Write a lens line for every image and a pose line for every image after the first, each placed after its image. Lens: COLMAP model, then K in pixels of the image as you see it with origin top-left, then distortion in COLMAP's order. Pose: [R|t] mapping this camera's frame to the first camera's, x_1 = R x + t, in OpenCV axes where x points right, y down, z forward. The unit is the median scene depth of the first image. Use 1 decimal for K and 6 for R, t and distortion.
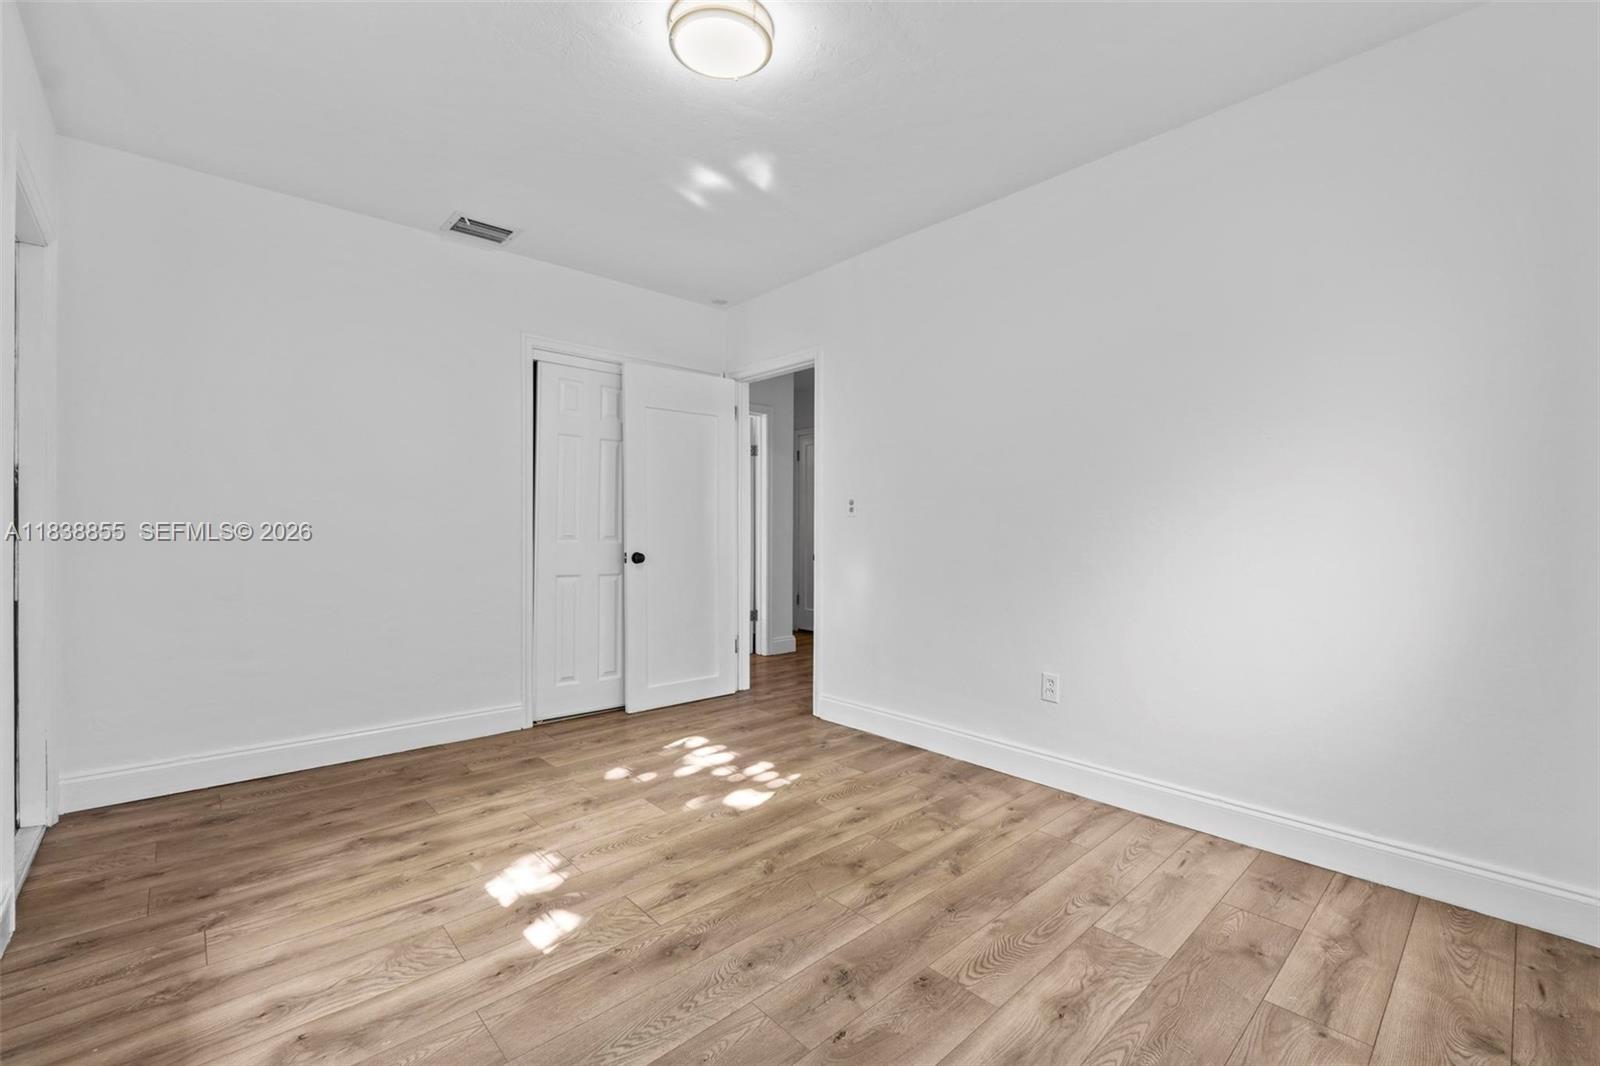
lens RADIAL K [[682.8, 0, 799.5], [0, 682.8, 532.5], [0, 0, 1]] dist [-0.006370, 0.000356]
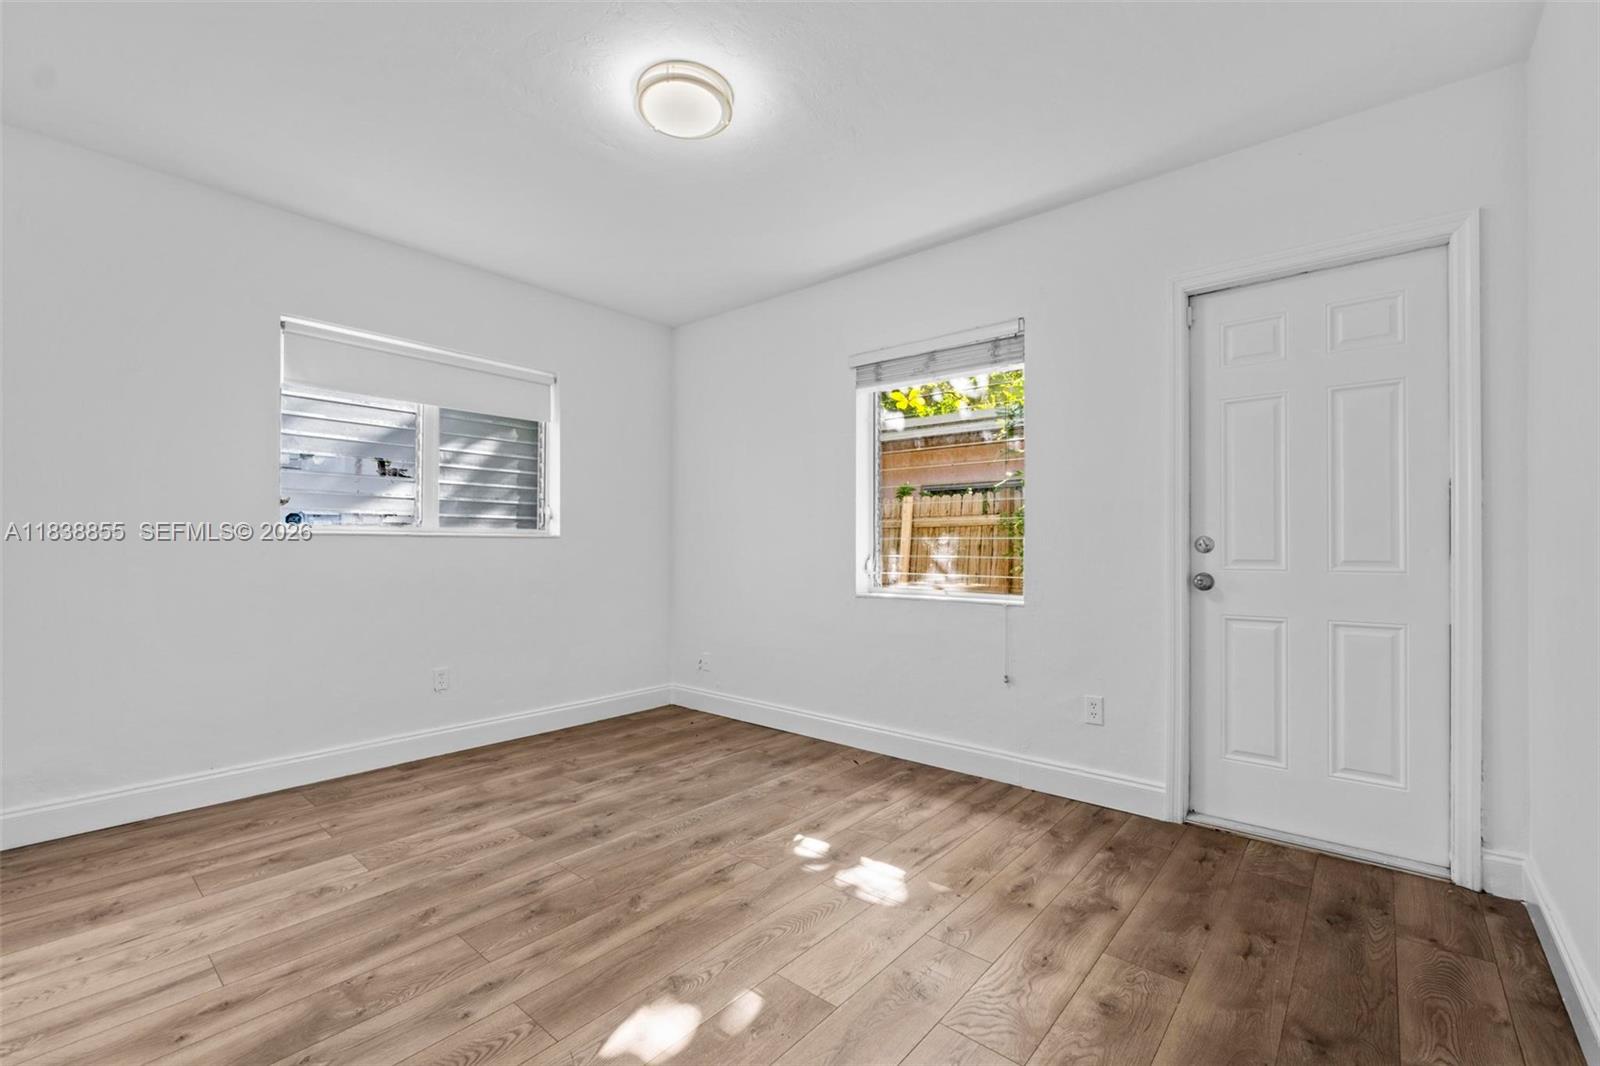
lens RADIAL K [[682.8, 0, 800.4], [0, 682.8, 538.4], [0, 0, 1]] dist [-0.006370, 0.000356]
pose [[-0.992977, -0.006971, -0.118103, -0.161903], [-0.006182, 0.999956, -0.007040, -0.009815], [0.118147, -0.006261, -0.992976, 2.020263]]
